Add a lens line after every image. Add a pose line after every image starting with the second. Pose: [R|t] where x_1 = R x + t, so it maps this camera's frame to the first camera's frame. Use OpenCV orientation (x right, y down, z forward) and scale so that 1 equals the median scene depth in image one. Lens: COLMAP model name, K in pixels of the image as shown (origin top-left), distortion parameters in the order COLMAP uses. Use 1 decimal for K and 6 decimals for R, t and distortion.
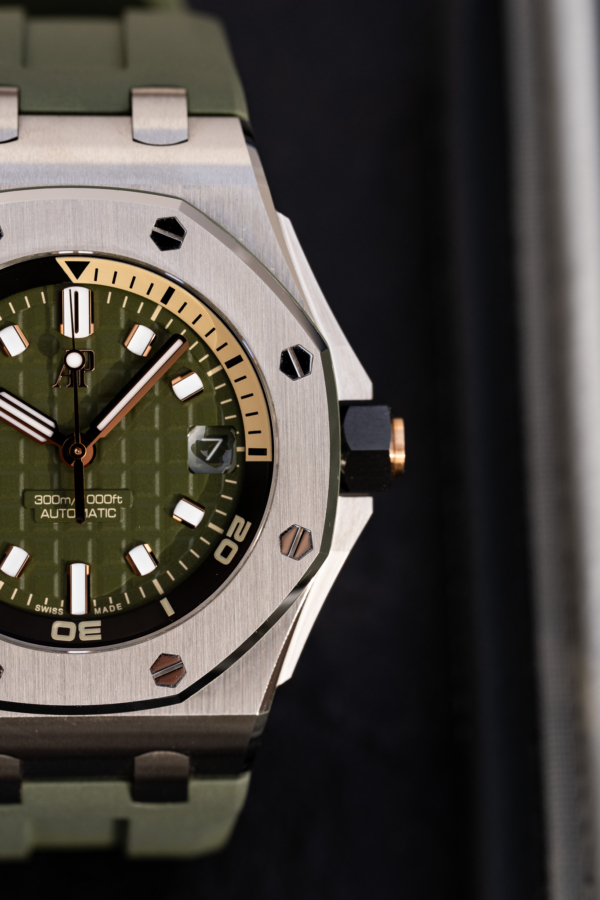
lens RADIAL K [[6088.0, 0, 305.4], [0, 6088.0, 444.6], [0, 0, 1]] dist [2.823402, 0.000000]
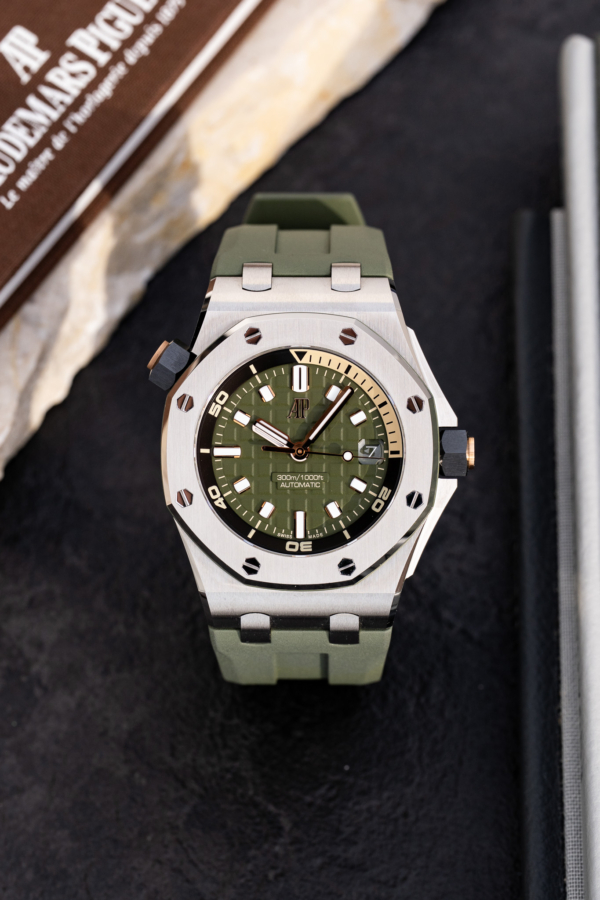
lens RADIAL K [[6088.0, 0, 302.9], [0, 6088.0, 448.1], [0, 0, 1]] dist [2.823402, 0.000000]
pose [[0.998771, 0.005018, -0.049309, 0.056426], [-0.007509, 0.998698, -0.050467, 0.094814], [0.048992, 0.050775, 0.997508, -0.877657]]
